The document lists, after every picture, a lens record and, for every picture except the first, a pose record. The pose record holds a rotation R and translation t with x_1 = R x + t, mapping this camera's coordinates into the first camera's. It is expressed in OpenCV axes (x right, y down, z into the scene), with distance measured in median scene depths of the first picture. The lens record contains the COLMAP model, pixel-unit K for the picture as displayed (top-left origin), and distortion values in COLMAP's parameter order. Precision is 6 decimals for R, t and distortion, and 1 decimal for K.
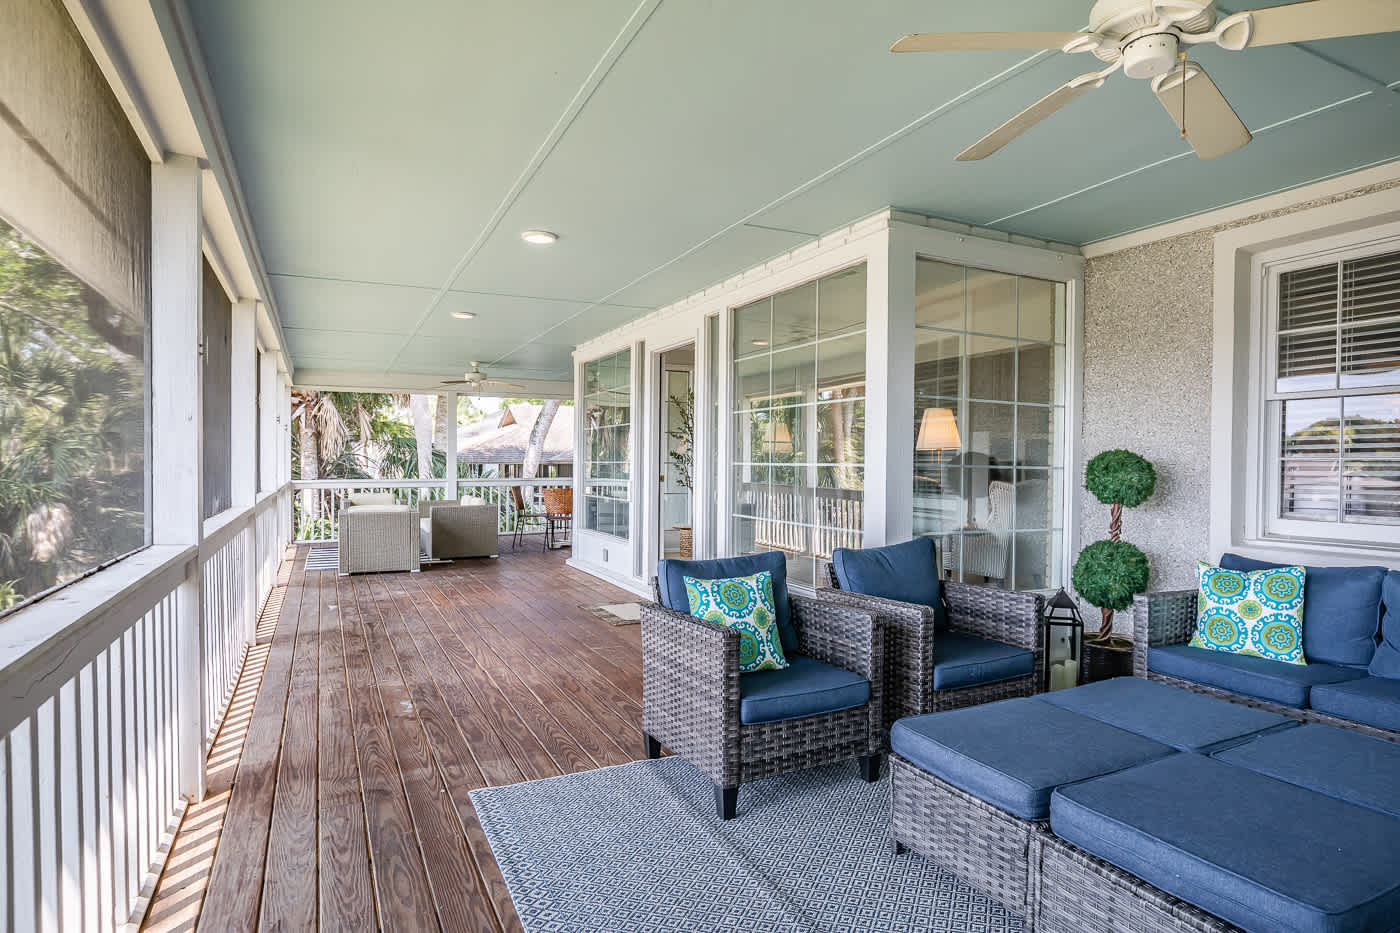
lens RADIAL K [[793.0, 0, 719.7], [0, 793.0, 467.1], [0, 0, 1]] dist [-0.004674, -0.000827]
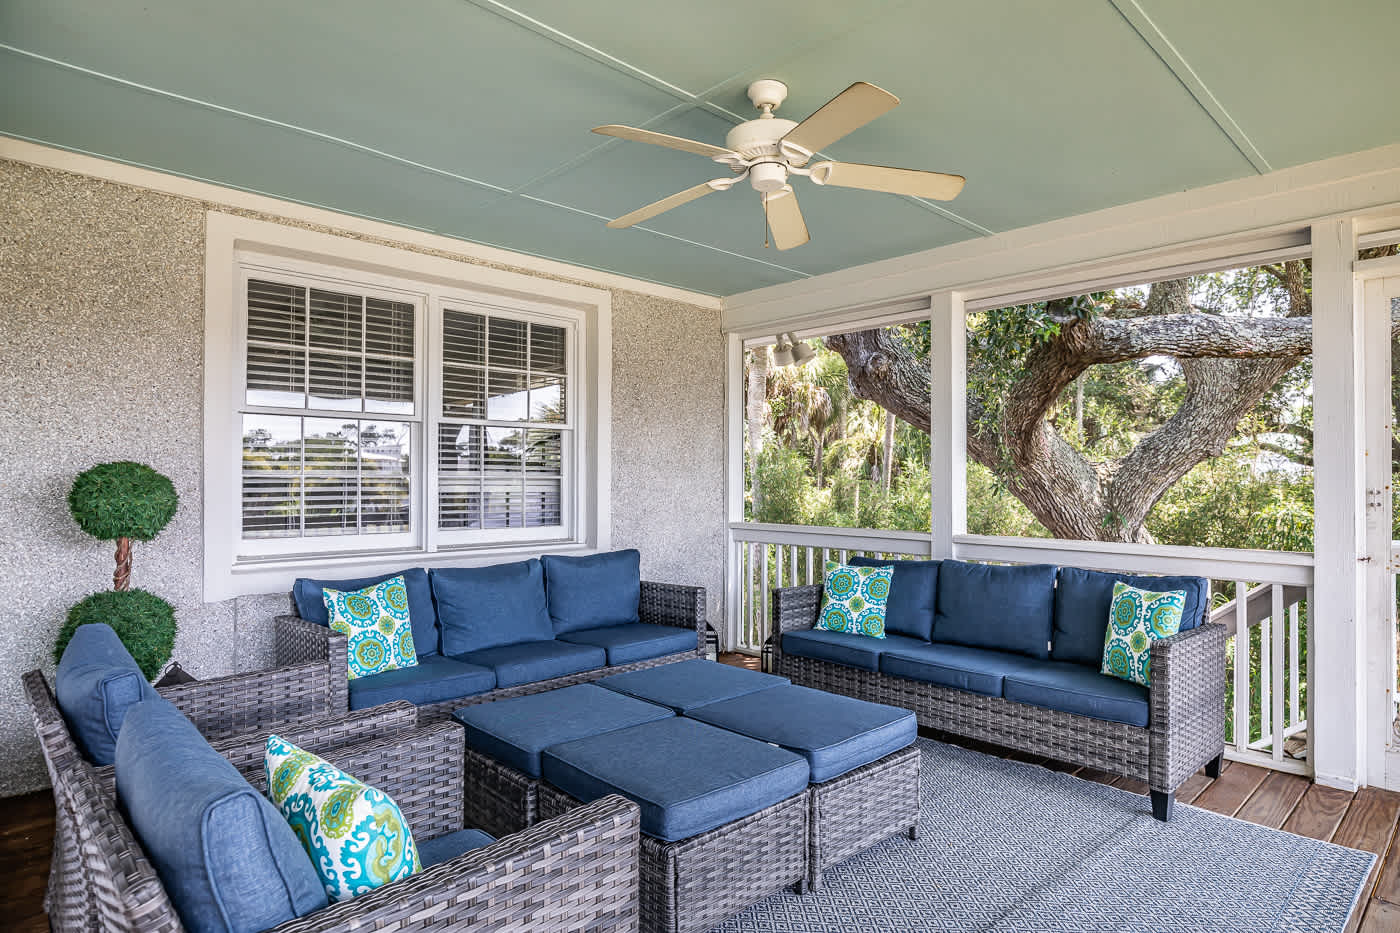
lens RADIAL K [[793.0, 0, 719.7], [0, 793.0, 467.1], [0, 0, 1]] dist [-0.004674, -0.000827]
pose [[-0.291533, 0.011580, 0.956491, -0.359363], [0.002988, 0.999933, -0.011195, -0.008204], [-0.956556, -0.000406, -0.291548, 0.752148]]
